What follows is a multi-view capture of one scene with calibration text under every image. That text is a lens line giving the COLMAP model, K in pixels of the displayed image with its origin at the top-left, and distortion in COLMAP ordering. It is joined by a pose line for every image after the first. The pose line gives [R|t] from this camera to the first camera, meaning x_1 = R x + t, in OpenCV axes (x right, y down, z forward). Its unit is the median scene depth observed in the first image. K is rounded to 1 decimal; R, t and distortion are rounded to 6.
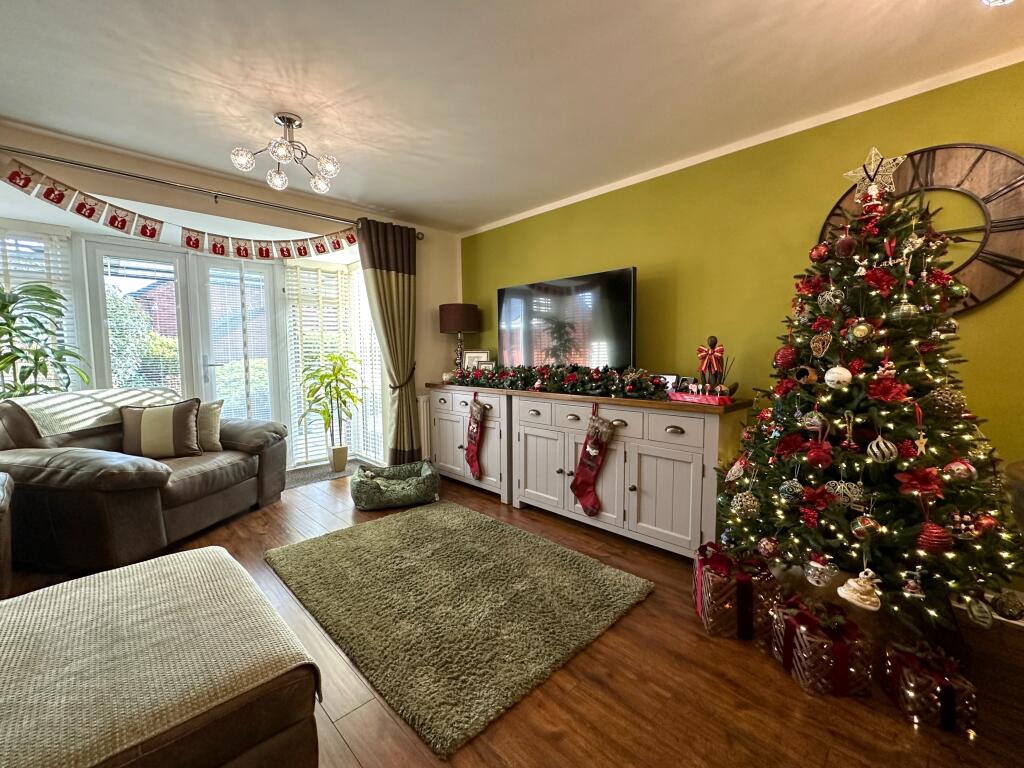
lens RADIAL K [[428.9, 0, 512.0], [0, 428.9, 384.0], [0, 0, 1]] dist [-0.000716, 0.000290]
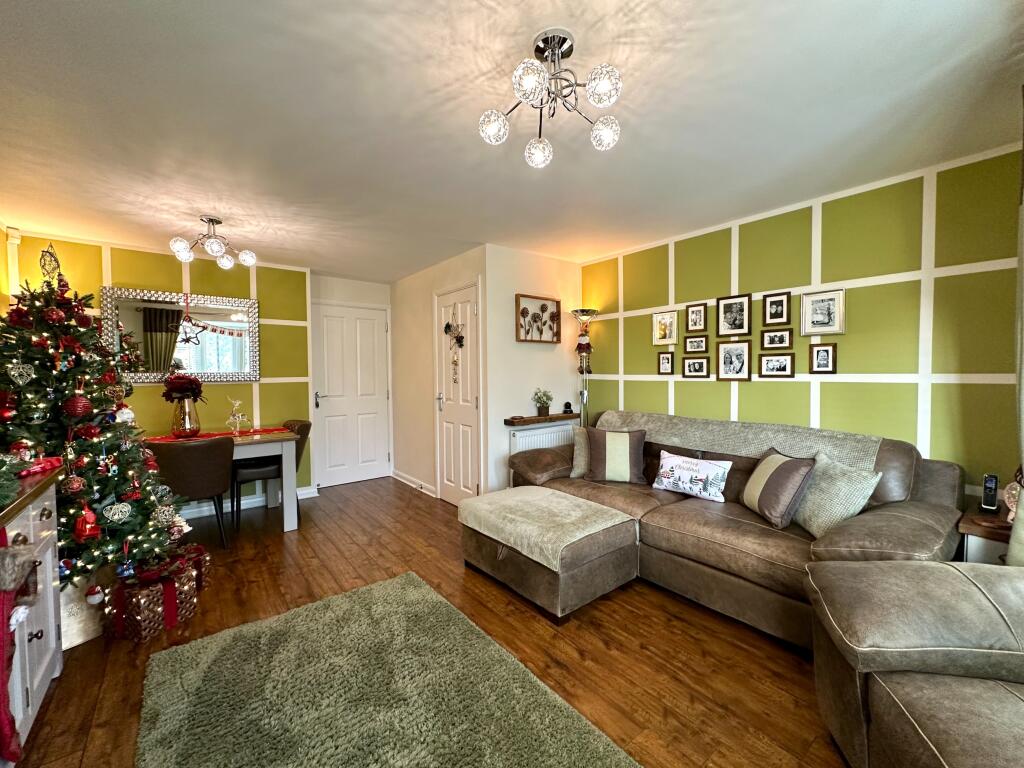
lens RADIAL K [[417.7, 0, 512.0], [0, 417.7, 384.0], [0, 0, 1]] dist [0.000311, 0.000108]
pose [[-0.993812, 0.013611, 0.110241, -0.387011], [0.024859, 0.994544, 0.101315, -0.130972], [-0.108260, 0.103429, -0.988728, 1.253330]]
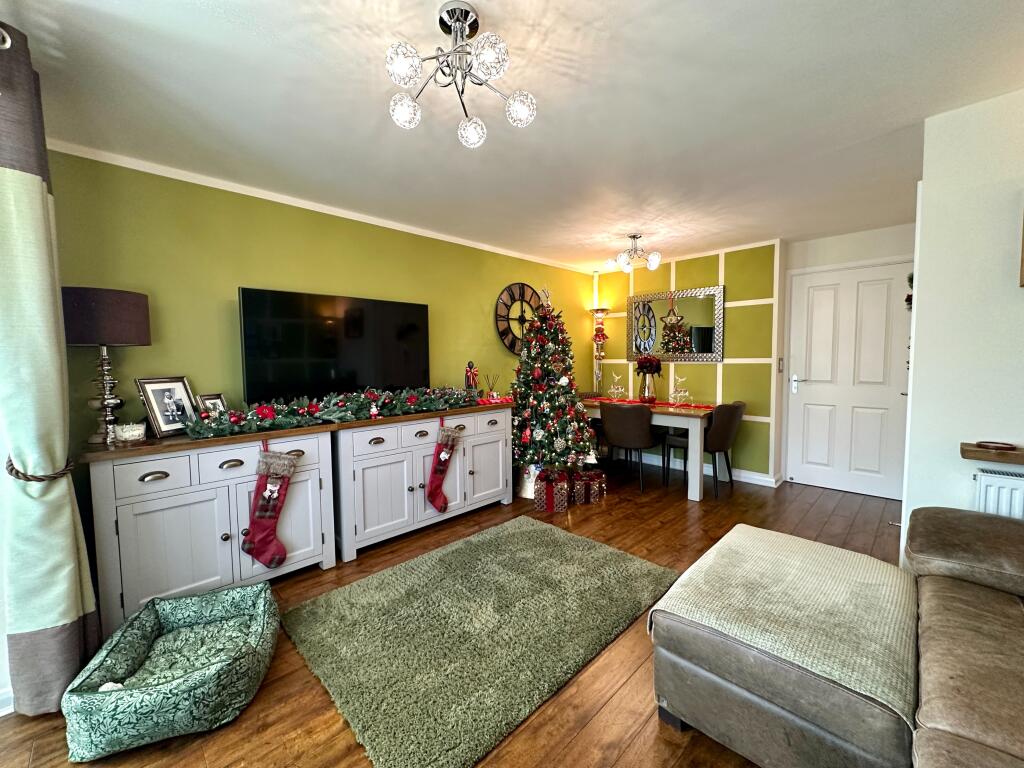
lens RADIAL K [[409.8, 0, 513.9], [0, 409.8, 383.7], [0, 0, 1]] dist [-0.001219, 0.000298]
pose [[-0.004454, -0.054571, 0.998500, -0.854723], [0.082461, 0.995089, 0.054752, -0.083826], [-0.996584, 0.082581, 0.000068, 0.716136]]
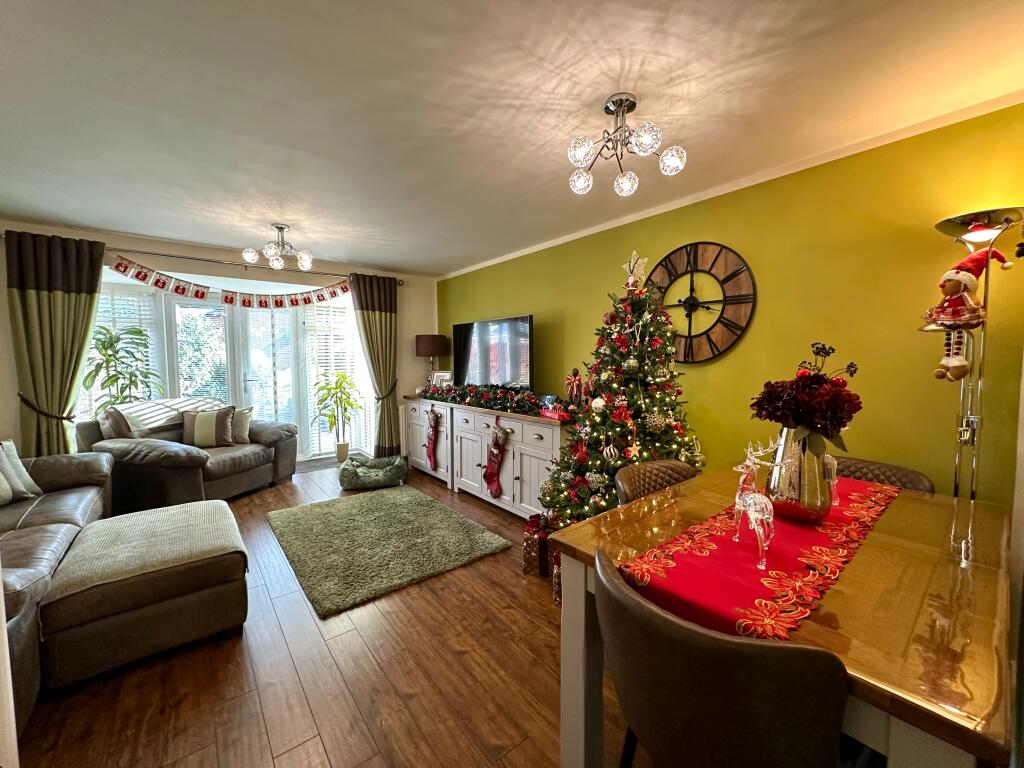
lens RADIAL K [[409.8, 0, 513.9], [0, 409.8, 383.7], [0, 0, 1]] dist [-0.001219, 0.000298]
pose [[0.995039, 0.011085, -0.098862, 0.340012], [-0.011990, 0.999891, -0.008565, -0.041914], [0.098756, 0.009708, 0.995064, -0.270657]]
